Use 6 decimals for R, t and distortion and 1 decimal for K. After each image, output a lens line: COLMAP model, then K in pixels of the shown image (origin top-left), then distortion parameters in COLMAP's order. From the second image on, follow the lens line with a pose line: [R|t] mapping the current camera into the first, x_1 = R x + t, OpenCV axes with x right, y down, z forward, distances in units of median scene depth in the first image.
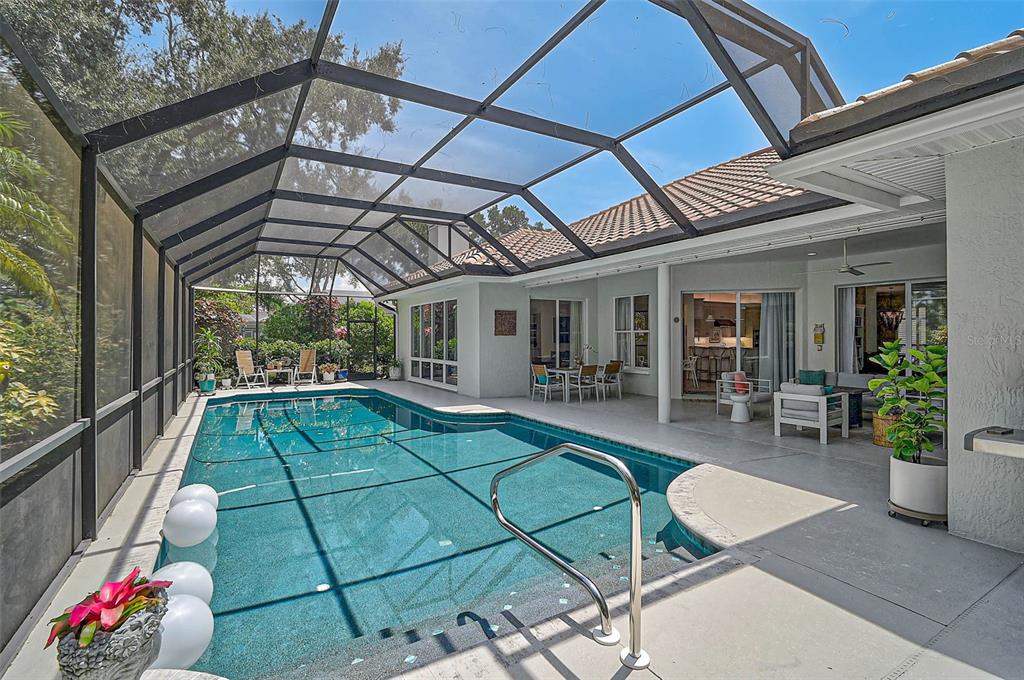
lens RADIAL K [[480.9, 0, 513.9], [0, 480.9, 337.8], [0, 0, 1]] dist [-0.003442, -0.002421]
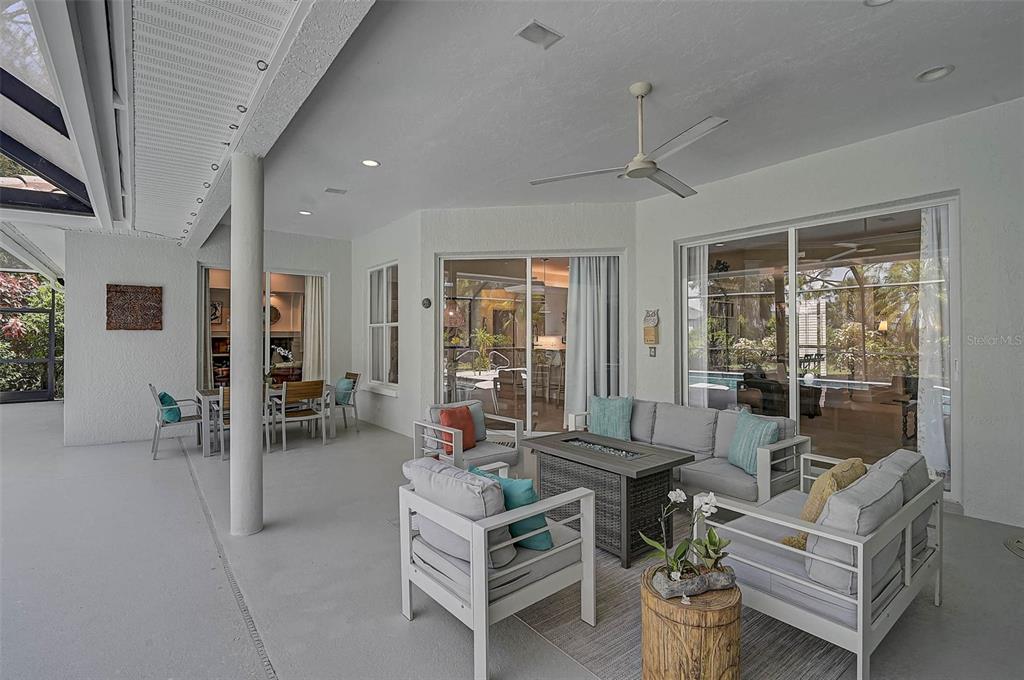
lens RADIAL K [[480.9, 0, 511.9], [0, 480.9, 339.9], [0, 0, 1]] dist [-0.003442, -0.002421]
pose [[0.992295, -0.000046, 0.123895, 0.377149], [0.000191, 0.999999, -0.001162, 0.007317], [-0.123894, 0.001177, 0.992295, 0.425826]]
